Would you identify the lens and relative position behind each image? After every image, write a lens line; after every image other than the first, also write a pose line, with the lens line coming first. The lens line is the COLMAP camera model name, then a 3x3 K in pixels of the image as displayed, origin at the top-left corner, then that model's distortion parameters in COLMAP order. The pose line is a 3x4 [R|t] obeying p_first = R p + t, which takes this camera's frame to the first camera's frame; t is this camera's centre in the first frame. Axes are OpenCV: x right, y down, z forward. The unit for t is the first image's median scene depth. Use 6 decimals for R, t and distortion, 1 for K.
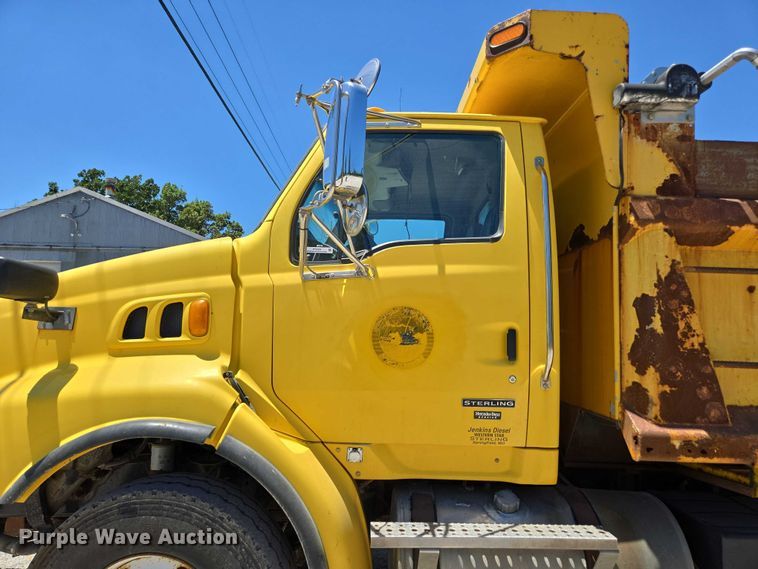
lens RADIAL K [[512.3, 0, 380.1], [0, 512.3, 280.3], [0, 0, 1]] dist [0.058777, -0.048568]
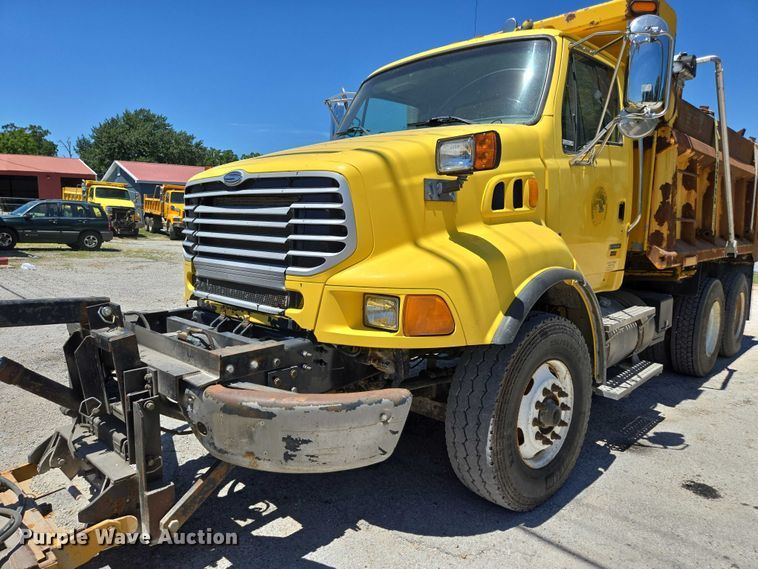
lens RADIAL K [[512.3, 0, 380.1], [0, 512.3, 280.3], [0, 0, 1]] dist [0.058777, -0.048568]
pose [[0.718570, -0.100224, 0.688195, -1.498570], [-0.067477, 0.974845, 0.212426, 0.039157], [-0.692174, -0.199080, 0.693731, 0.335074]]
